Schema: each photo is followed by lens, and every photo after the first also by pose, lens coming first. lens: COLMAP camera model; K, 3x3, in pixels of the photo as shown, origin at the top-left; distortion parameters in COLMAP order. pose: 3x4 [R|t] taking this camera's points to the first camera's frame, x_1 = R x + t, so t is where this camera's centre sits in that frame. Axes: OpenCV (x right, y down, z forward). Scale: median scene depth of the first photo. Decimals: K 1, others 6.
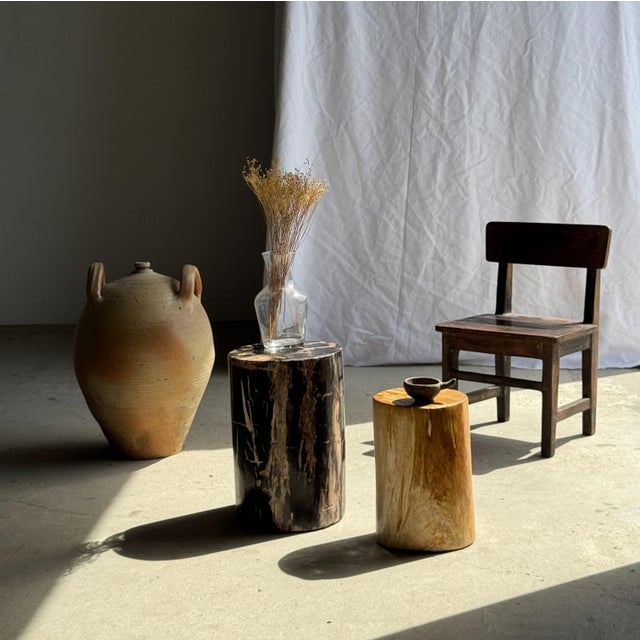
lens RADIAL K [[1165.0, 0, 322.5], [0, 1165.0, 293.8], [0, 0, 1]] dist [0.166401, 0.000000]
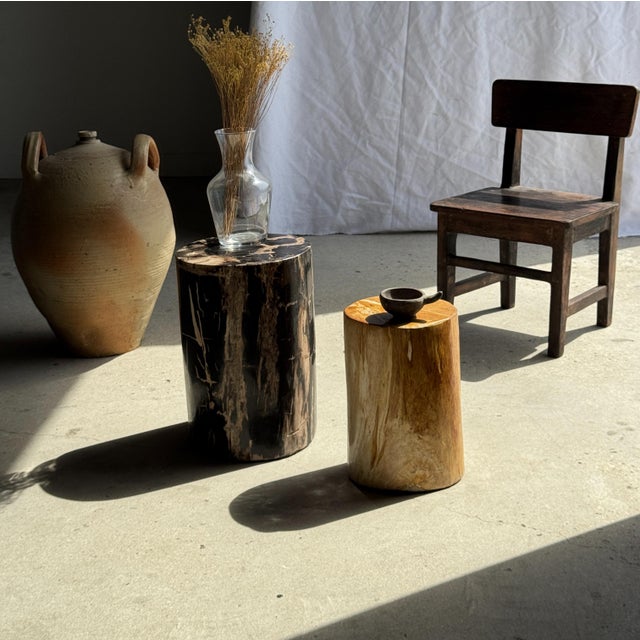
lens RADIAL K [[1165.0, 0, 321.5], [0, 1165.0, 271.9], [0, 0, 1]] dist [0.166401, 0.000000]
pose [[0.999830, 0.000786, -0.018400, 0.041072], [0.001602, 0.991593, 0.129388, -0.044814], [0.018347, -0.129395, 0.991423, 0.170470]]
